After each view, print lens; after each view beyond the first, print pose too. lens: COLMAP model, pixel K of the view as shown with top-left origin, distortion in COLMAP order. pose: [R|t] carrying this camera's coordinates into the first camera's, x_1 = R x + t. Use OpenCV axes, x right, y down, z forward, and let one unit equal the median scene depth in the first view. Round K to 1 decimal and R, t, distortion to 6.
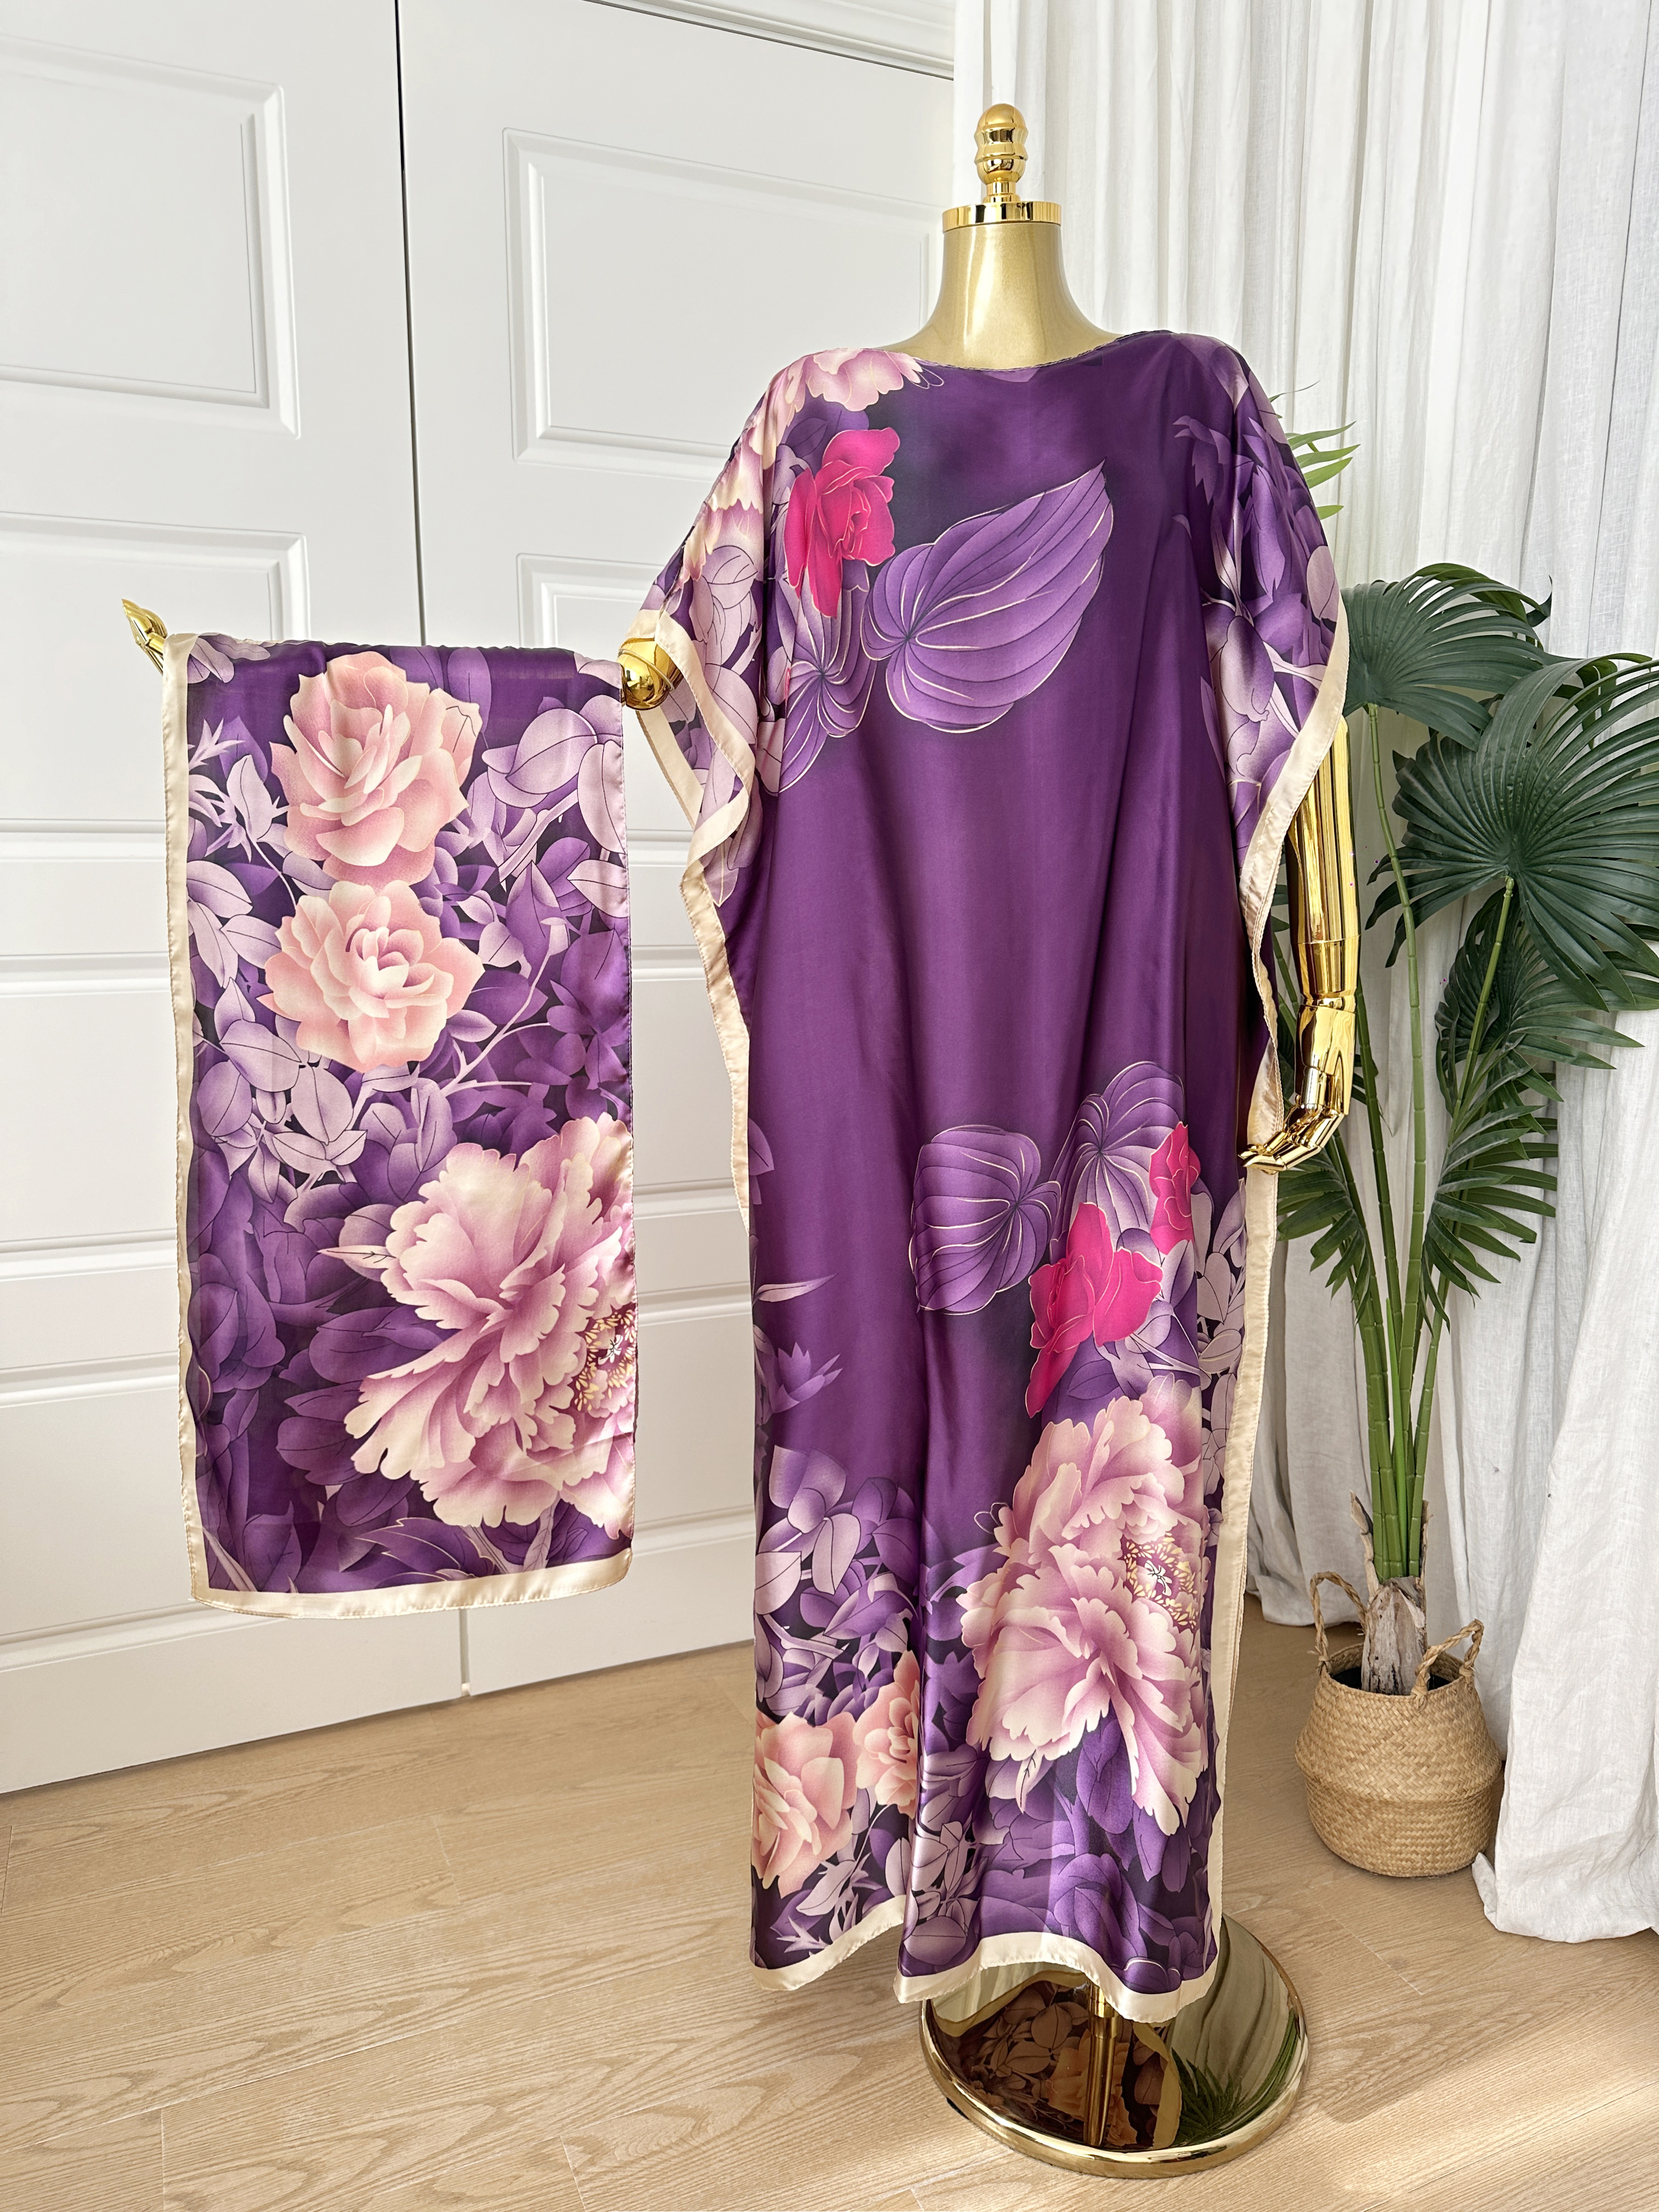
lens RADIAL K [[1569.0, 0, 832.6], [0, 1569.0, 1118.5], [0, 0, 1]] dist [-0.009968, -0.001380]
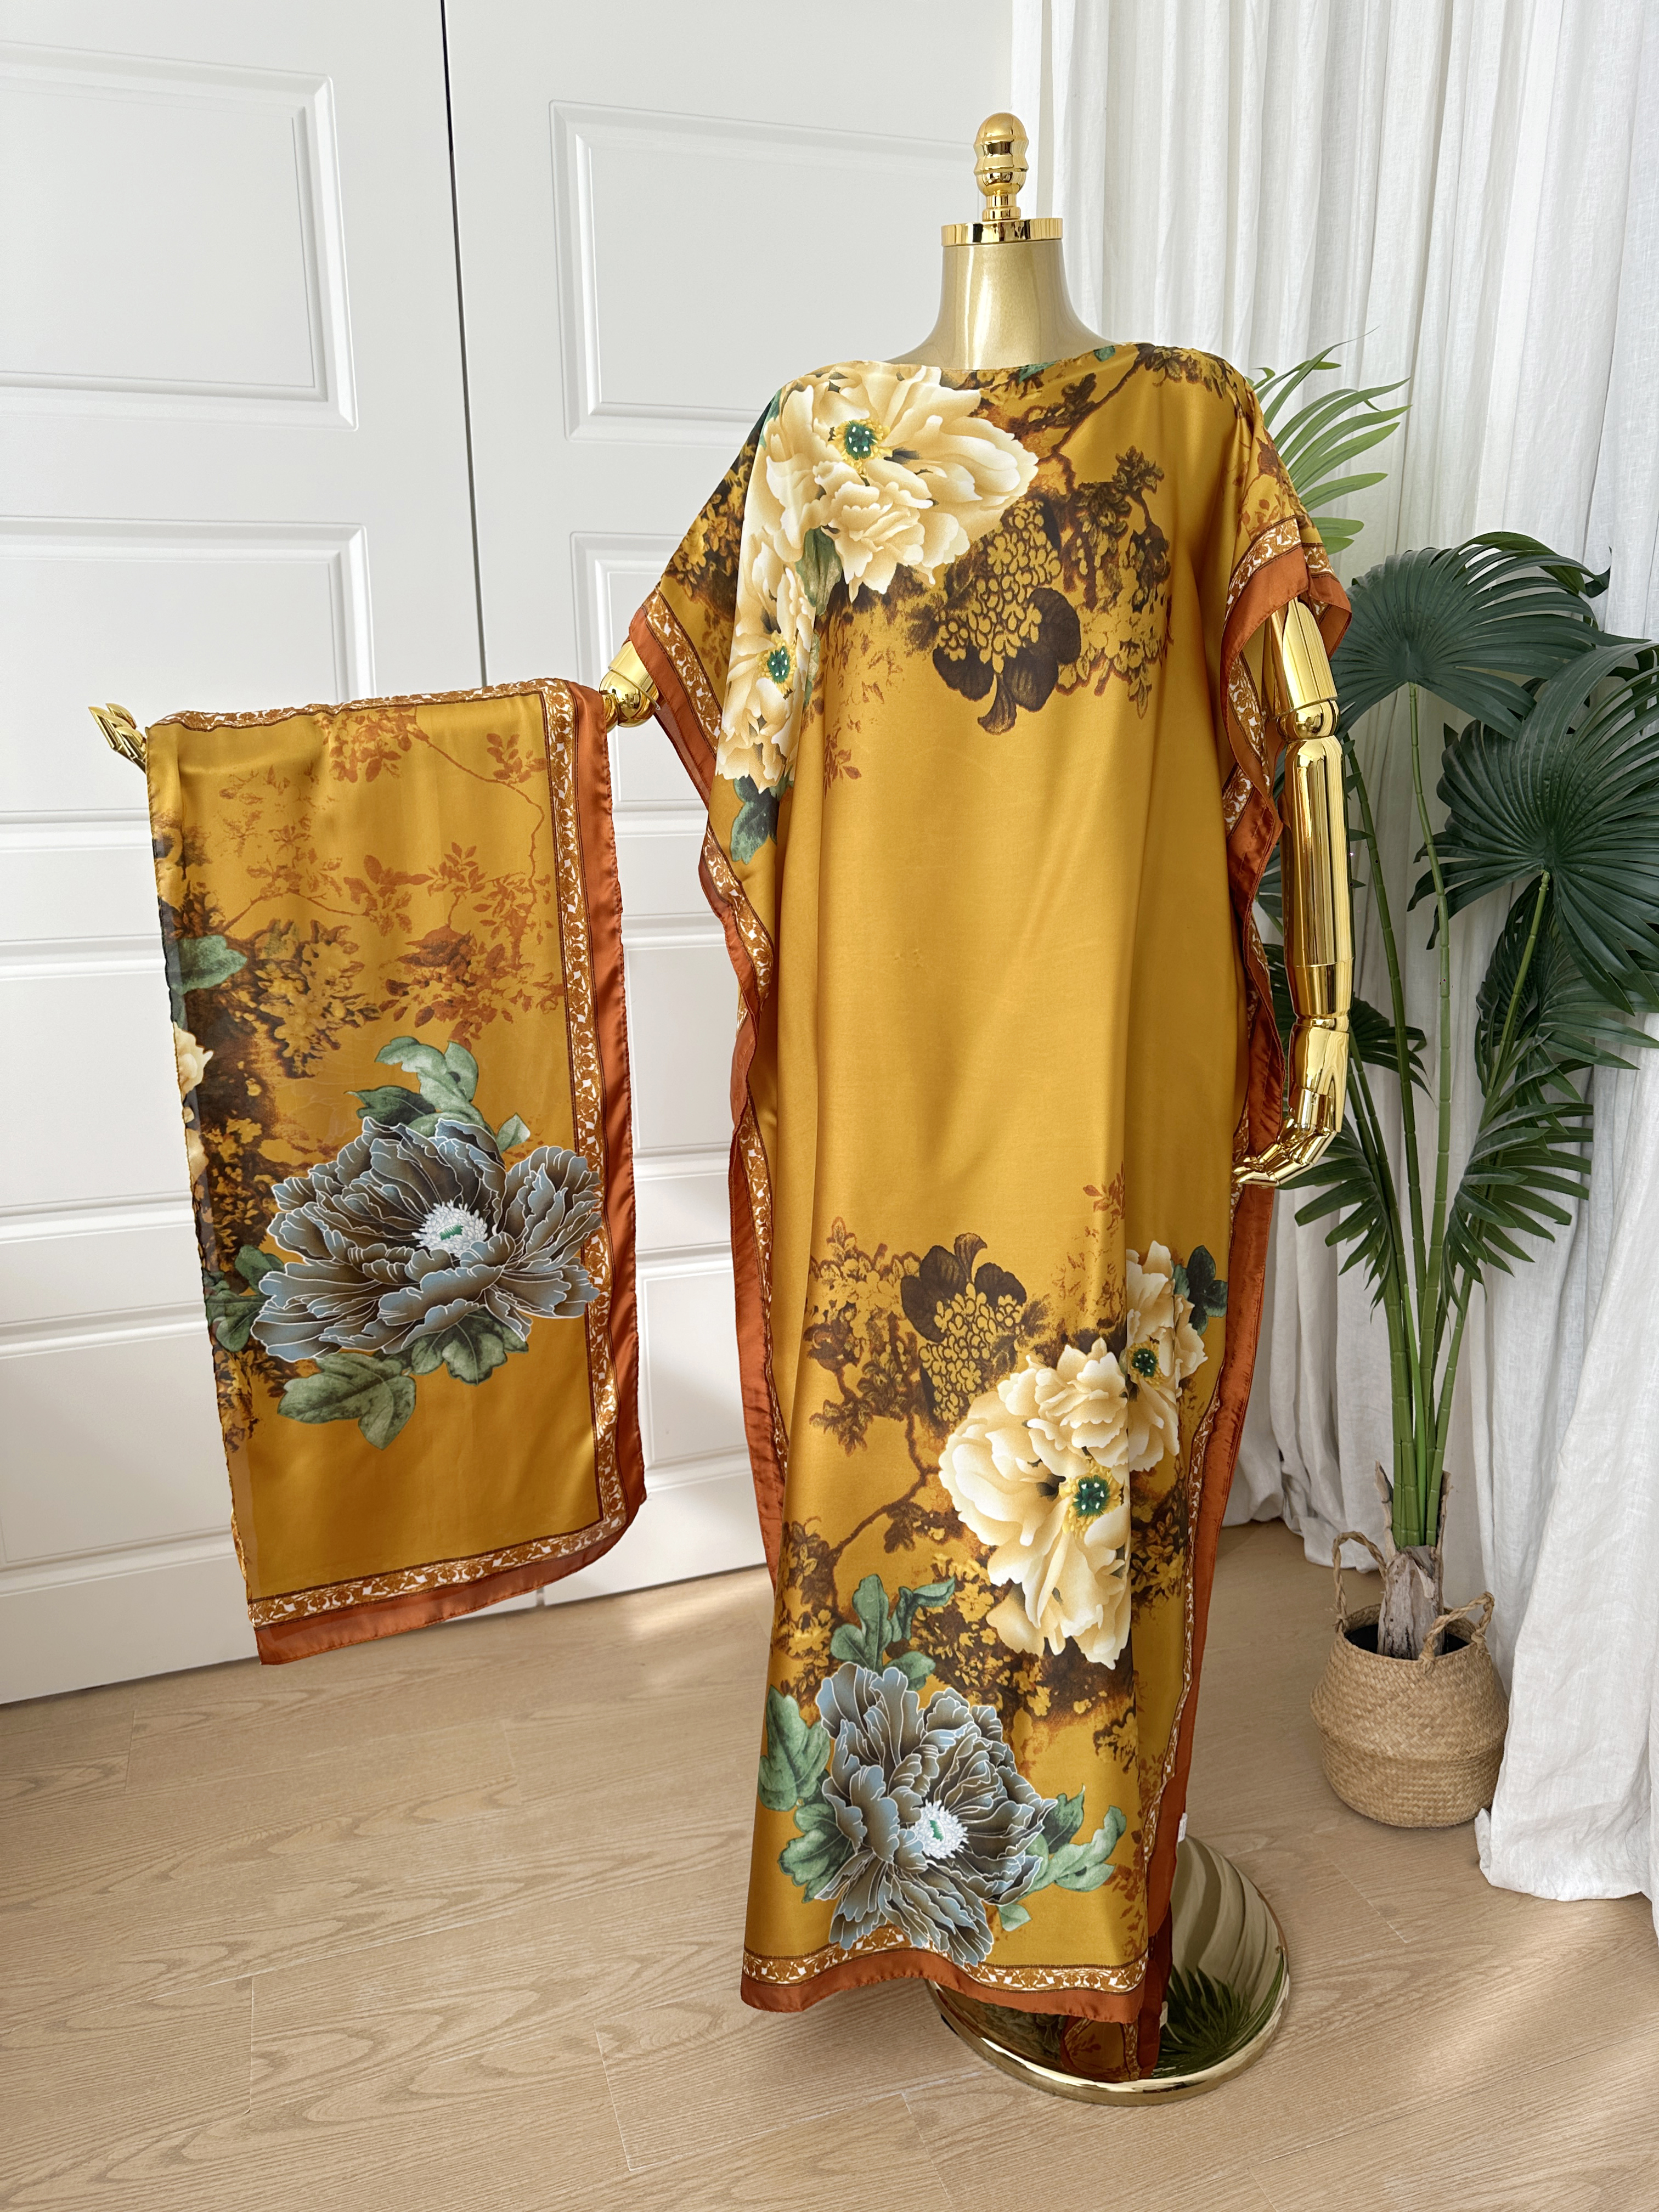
lens RADIAL K [[1569.0, 0, 819.2], [0, 1569.0, 1120.6], [0, 0, 1]] dist [-0.009968, -0.001380]
pose [[0.995432, 0.013507, -0.094512, 0.071602], [-0.005228, 0.996168, 0.087301, -0.079384], [0.095329, -0.086408, 0.991688, -0.035676]]
